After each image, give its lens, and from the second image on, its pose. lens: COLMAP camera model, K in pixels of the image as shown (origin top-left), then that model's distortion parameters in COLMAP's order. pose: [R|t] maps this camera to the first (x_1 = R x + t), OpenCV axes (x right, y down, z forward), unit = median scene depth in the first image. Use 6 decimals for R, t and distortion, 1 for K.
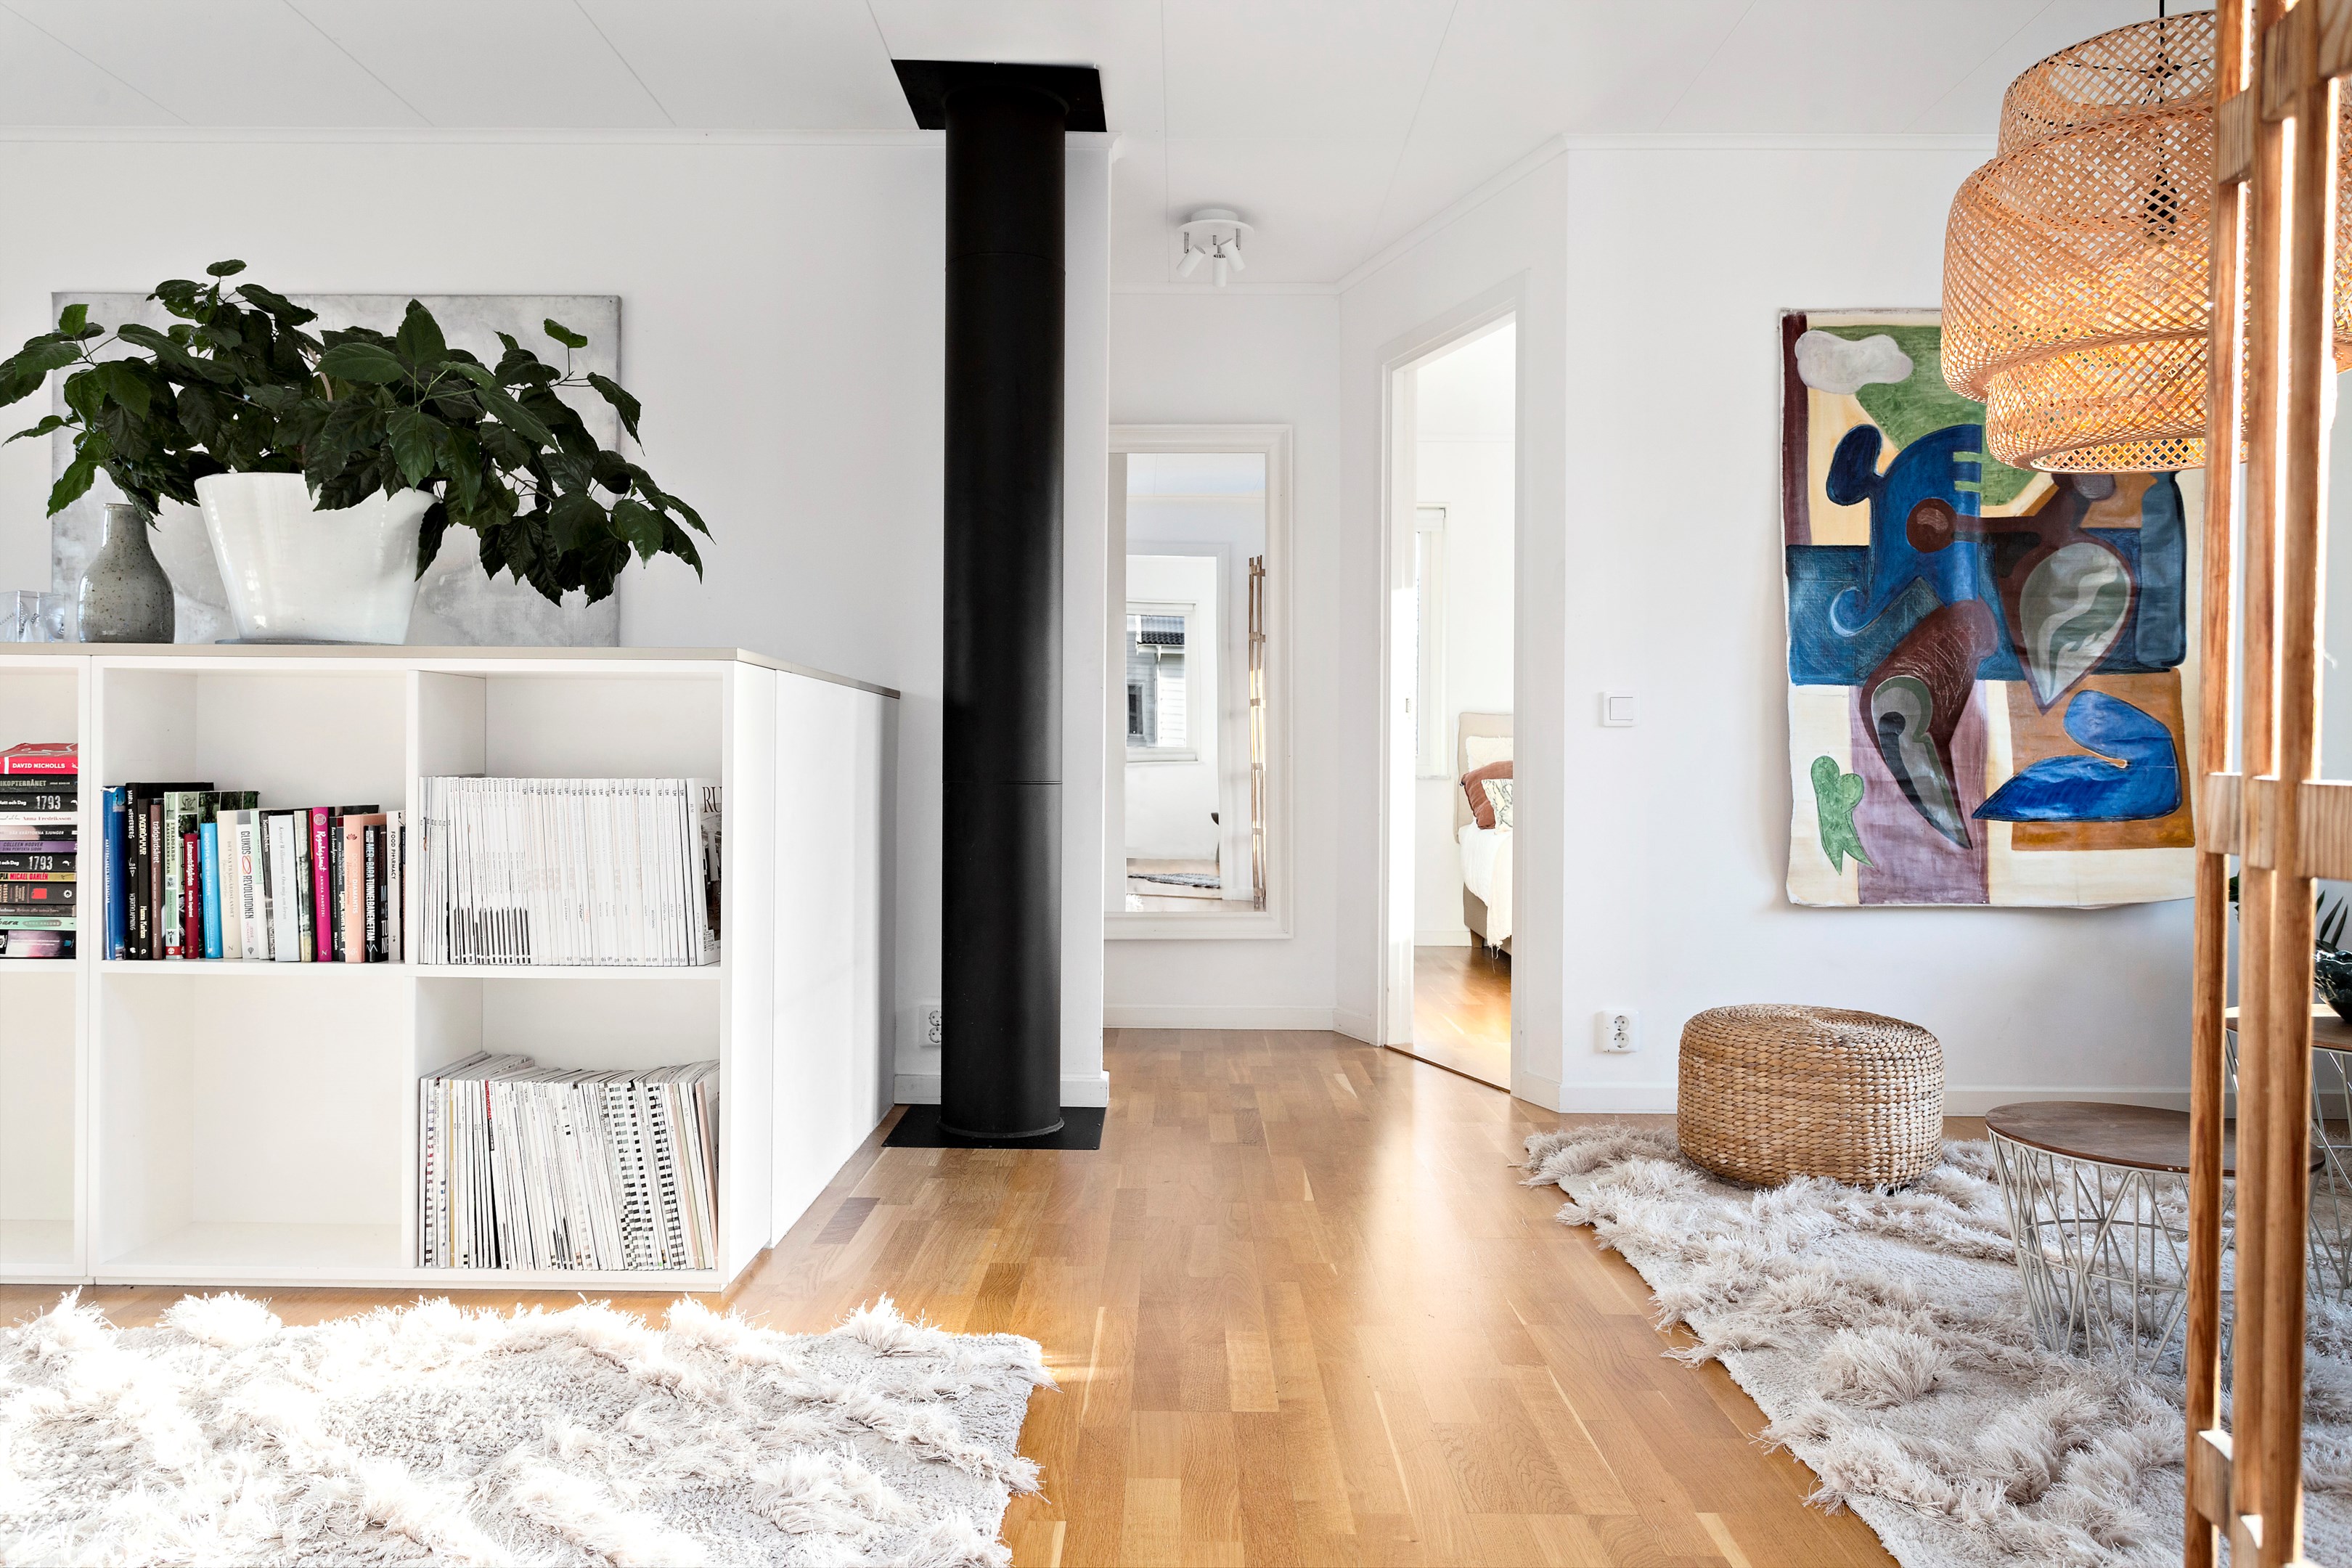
lens RADIAL K [[1611.0, 0, 1161.8], [0, 1611.0, 809.1], [0, 0, 1]] dist [-0.000508, 0.004845]
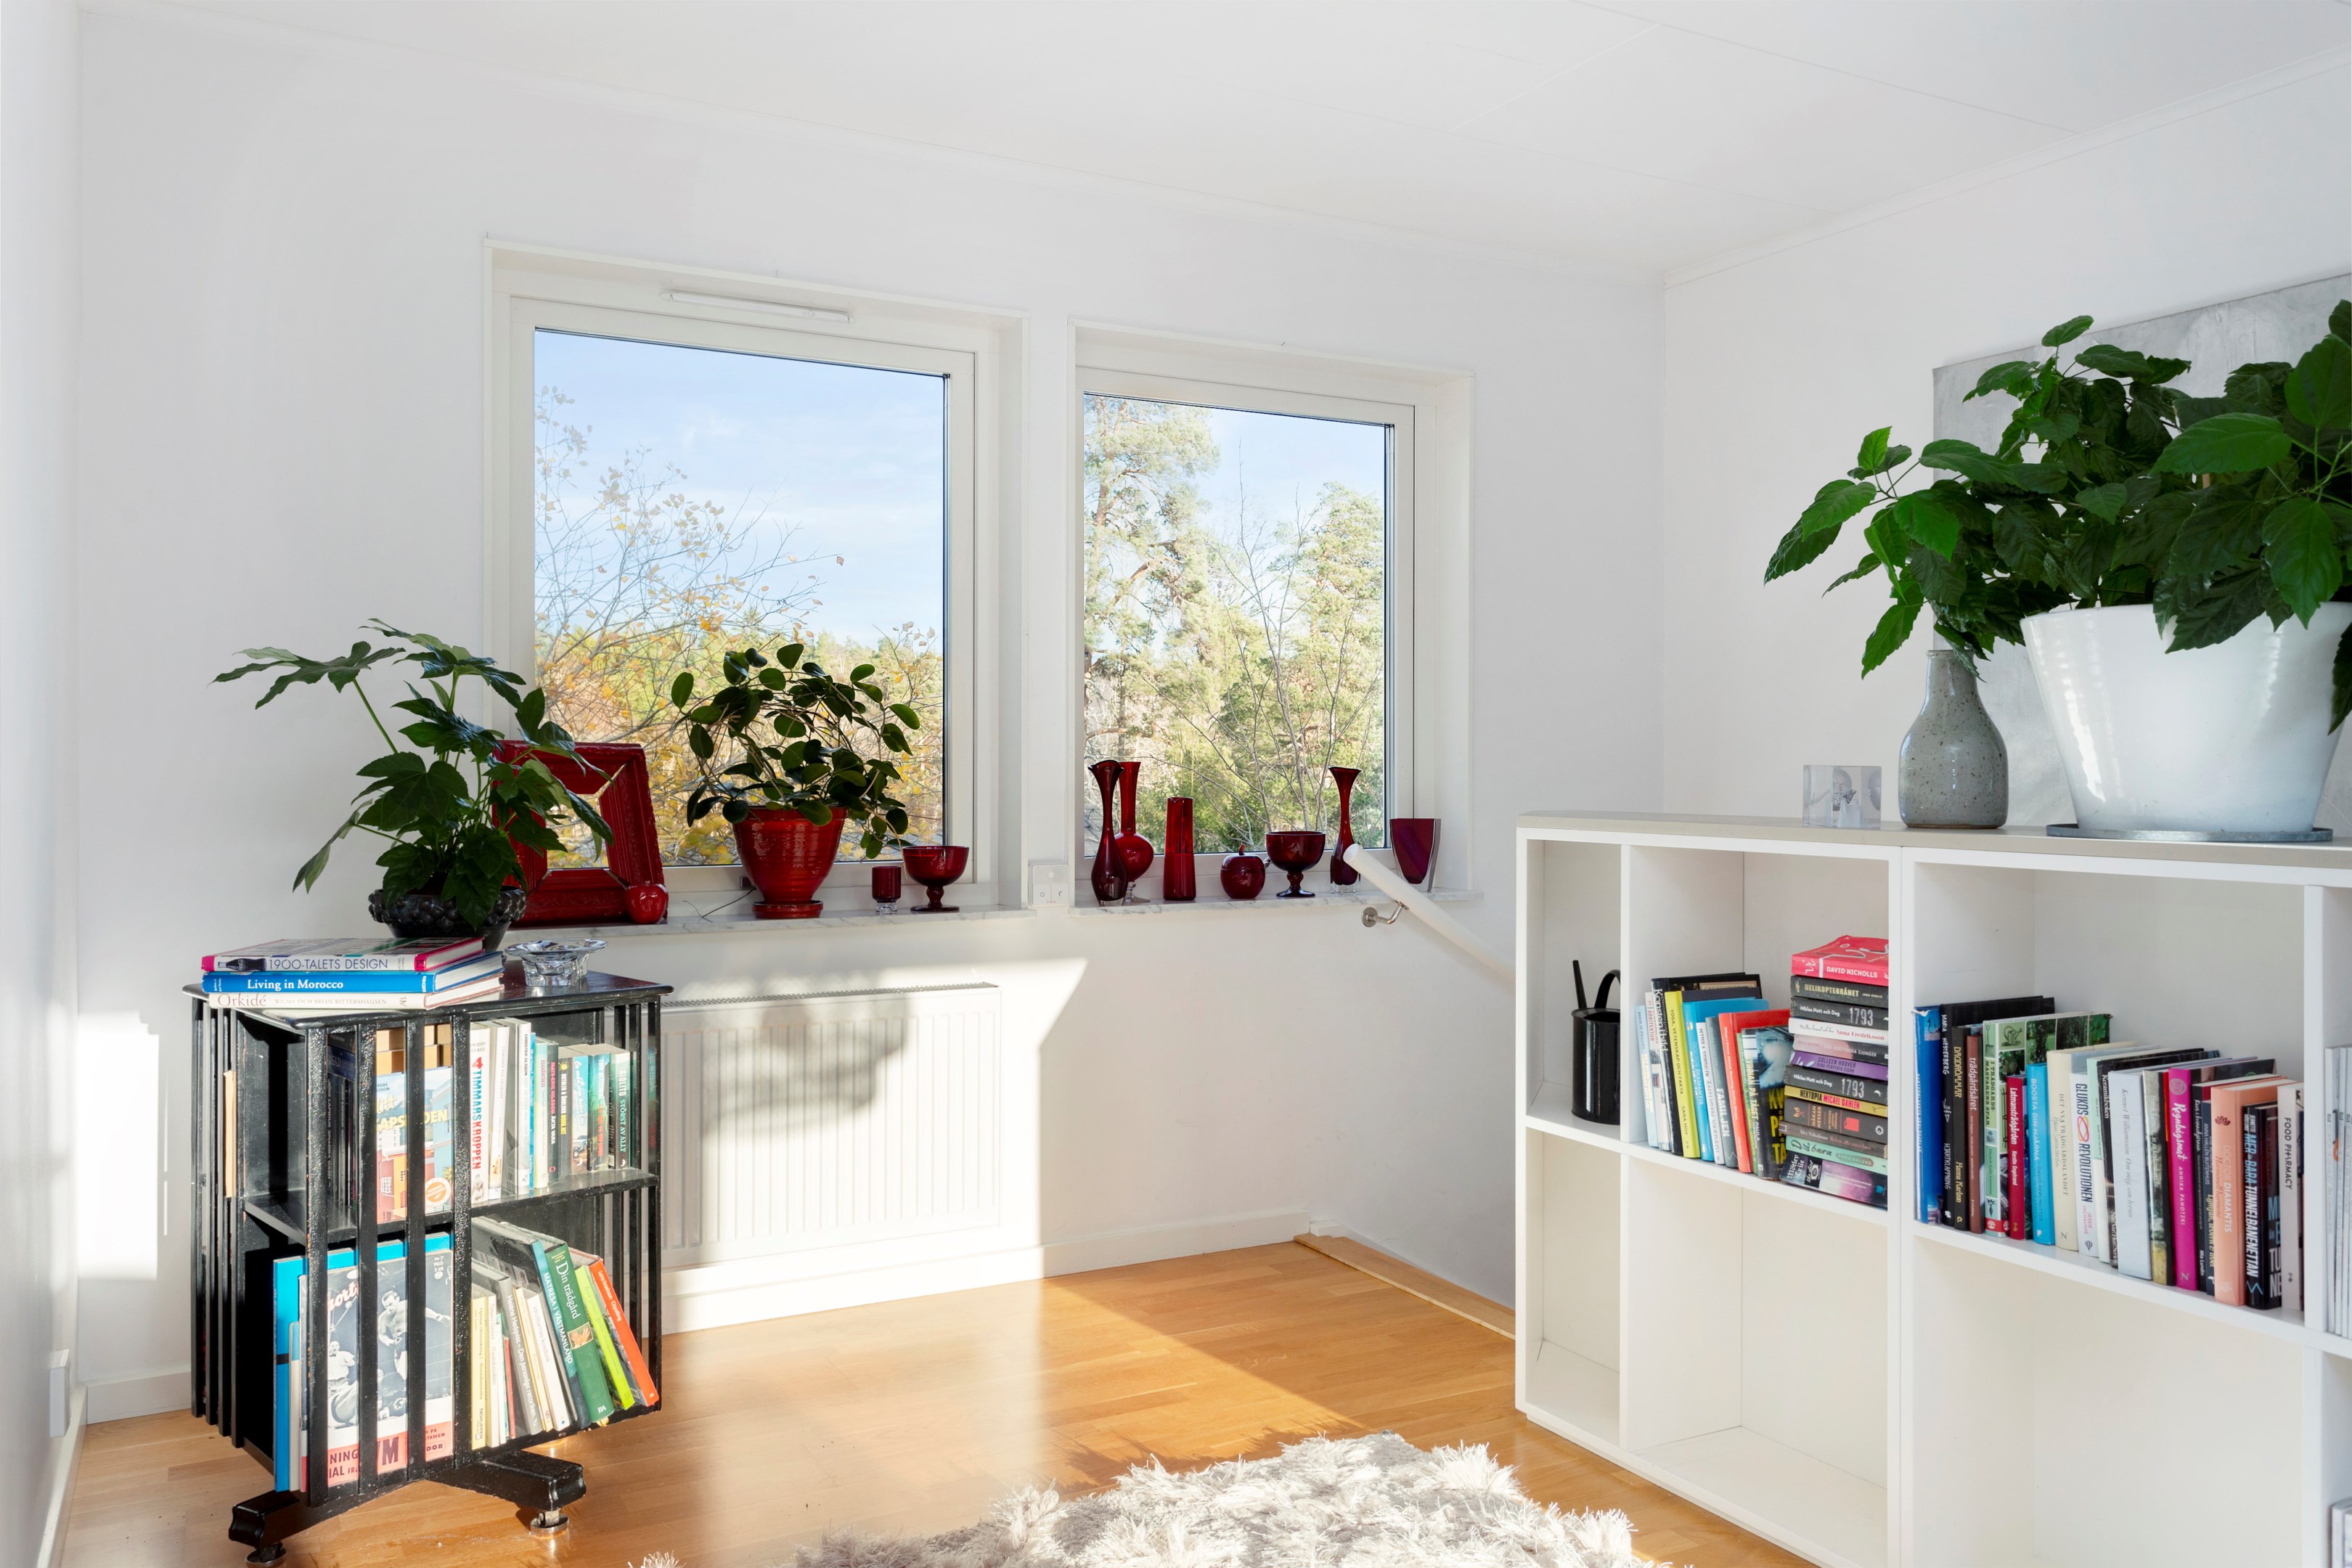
lens RADIAL K [[1796.2, 0, 1160.3], [0, 1796.2, 761.4], [0, 0, 1]] dist [0.007739, 0.002819]
pose [[0.483446, -0.009692, -0.875321, -0.030719], [-0.014500, 0.999713, -0.019078, -0.074964], [0.875254, 0.021915, 0.483167, 0.149142]]
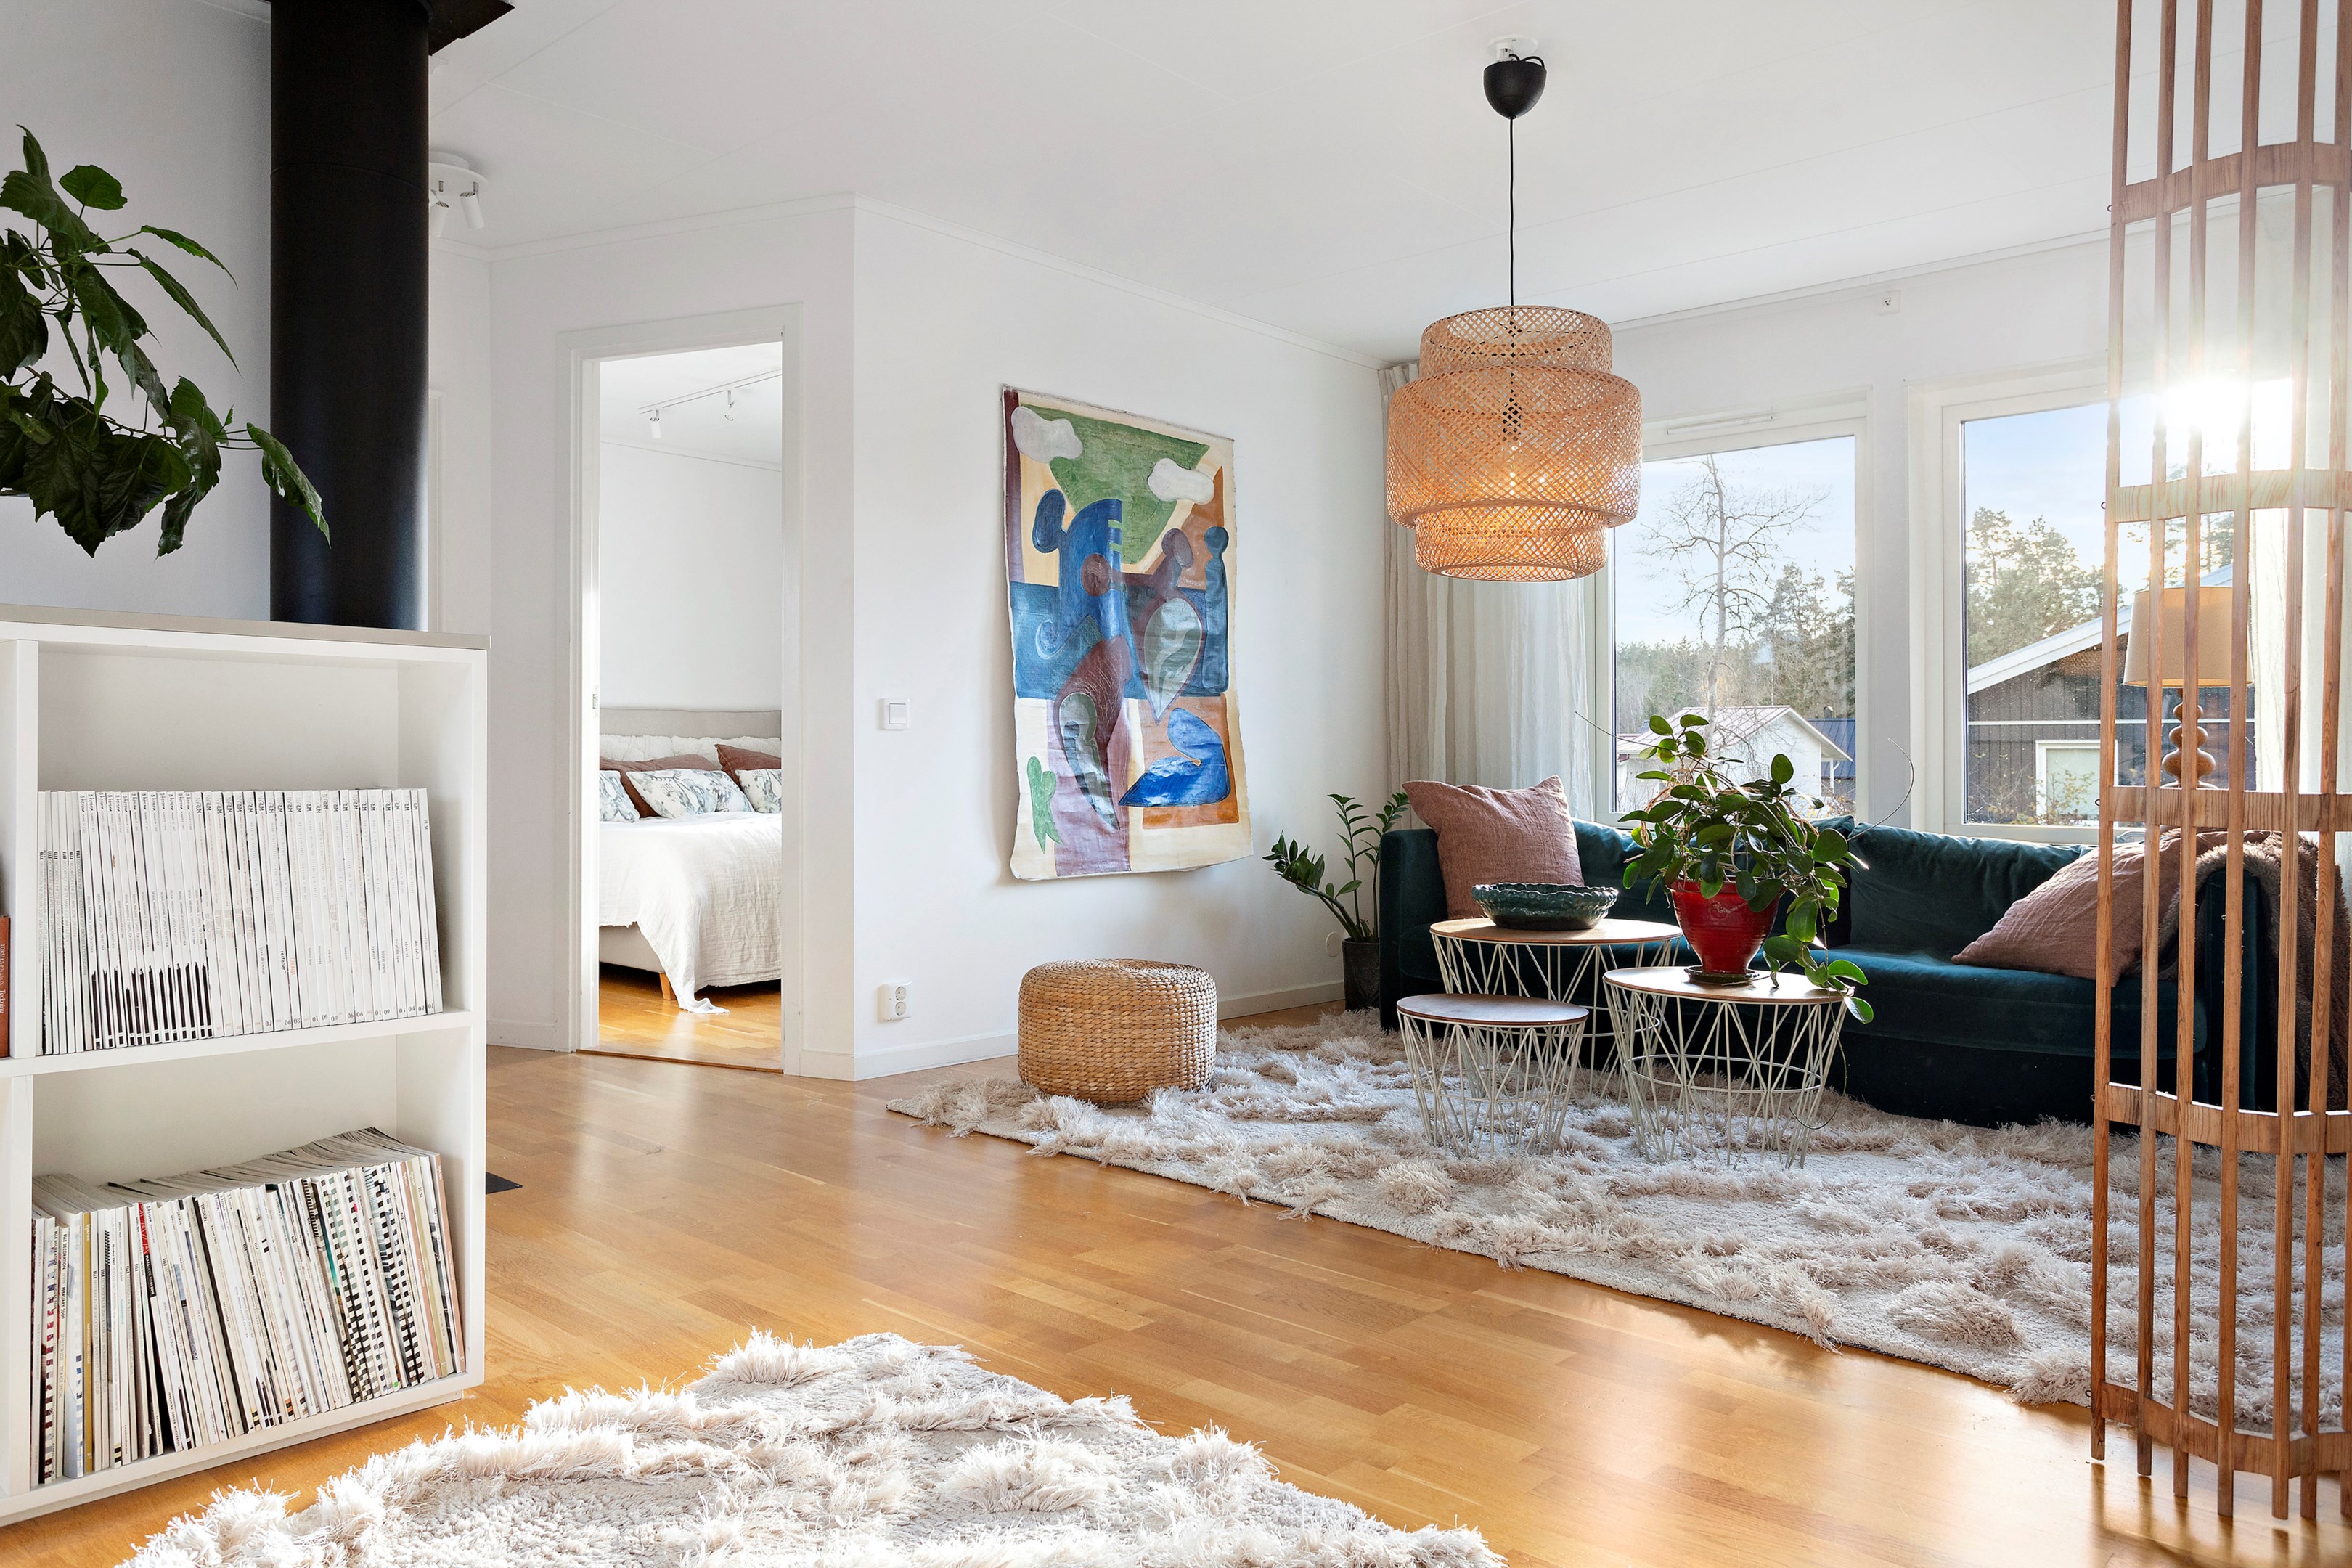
lens RADIAL K [[1611.0, 0, 1162.5], [0, 1611.0, 780.2], [0, 0, 1]] dist [-0.000508, 0.004845]
pose [[0.679080, -0.008380, 0.734016, -0.420659], [0.015947, 0.999867, -0.003339, -0.009484], [-0.733891, 0.013972, 0.679124, 0.101893]]
